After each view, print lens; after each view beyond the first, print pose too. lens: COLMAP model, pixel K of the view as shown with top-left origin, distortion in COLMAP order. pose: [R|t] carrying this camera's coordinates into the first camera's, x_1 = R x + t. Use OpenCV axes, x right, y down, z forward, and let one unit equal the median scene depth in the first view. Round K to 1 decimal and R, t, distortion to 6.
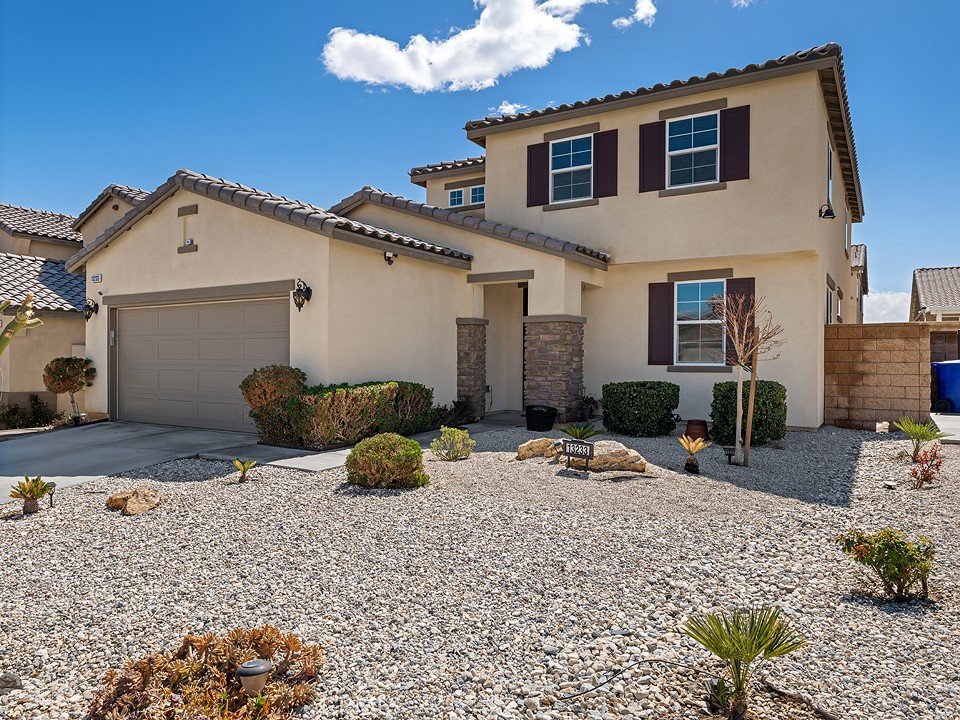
lens RADIAL K [[641.0, 0, 480.8], [0, 641.0, 361.0], [0, 0, 1]] dist [0.001985, 0.004003]
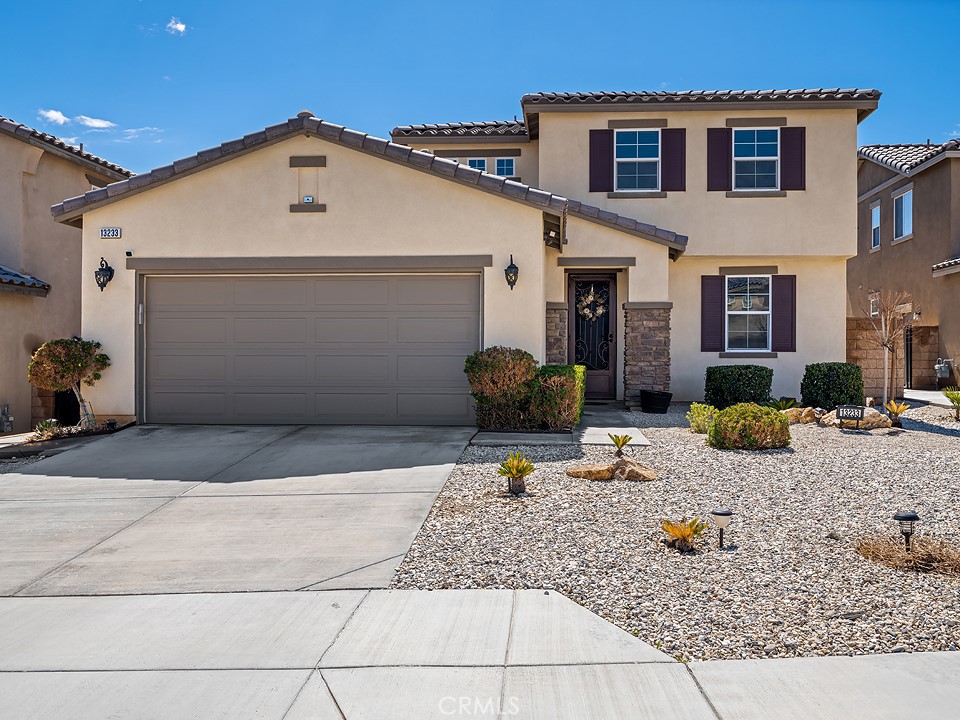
lens RADIAL K [[800.9, 0, 480.1], [0, 800.9, 359.4], [0, 0, 1]] dist [0.010486, -0.006915]
pose [[0.886396, -0.001310, 0.462927, -0.720882], [0.004069, 0.999979, -0.004961, 0.025365], [-0.462911, 0.006281, 0.886383, -0.013993]]
